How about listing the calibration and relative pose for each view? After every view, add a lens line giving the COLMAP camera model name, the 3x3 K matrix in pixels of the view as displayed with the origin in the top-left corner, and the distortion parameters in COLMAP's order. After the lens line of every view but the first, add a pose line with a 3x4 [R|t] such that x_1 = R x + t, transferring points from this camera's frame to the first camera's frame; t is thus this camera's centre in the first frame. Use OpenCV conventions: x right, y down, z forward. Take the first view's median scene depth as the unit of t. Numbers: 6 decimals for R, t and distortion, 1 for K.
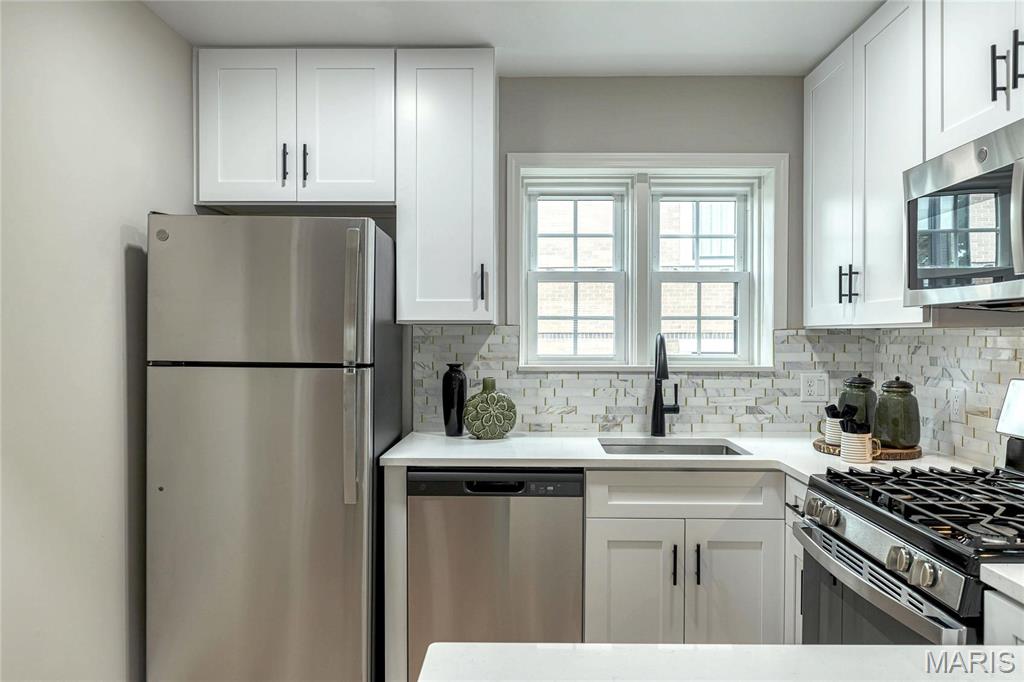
lens RADIAL K [[686.0, 0, 524.7], [0, 686.0, 344.0], [0, 0, 1]] dist [-0.000957, -0.007525]
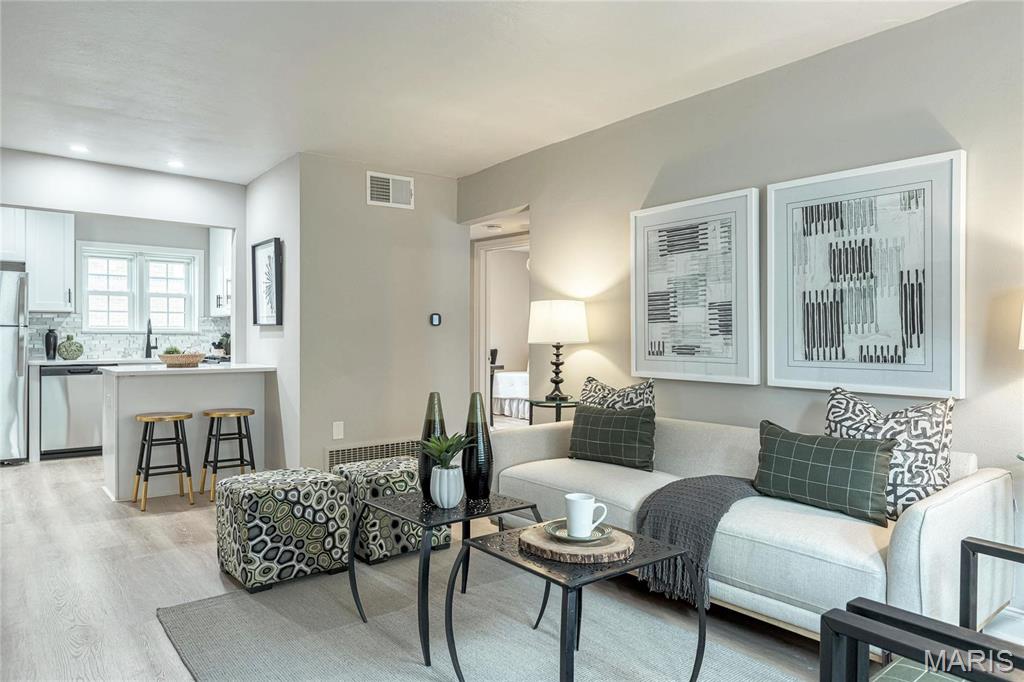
lens RADIAL K [[675.1, 0, 501.0], [0, 675.1, 339.1], [0, 0, 1]] dist [0.014514, -0.000756]
pose [[0.795069, -0.002072, 0.606516, -0.289183], [0.008497, 0.999934, -0.007722, 0.094114], [-0.606460, 0.011294, 0.795034, -1.787191]]
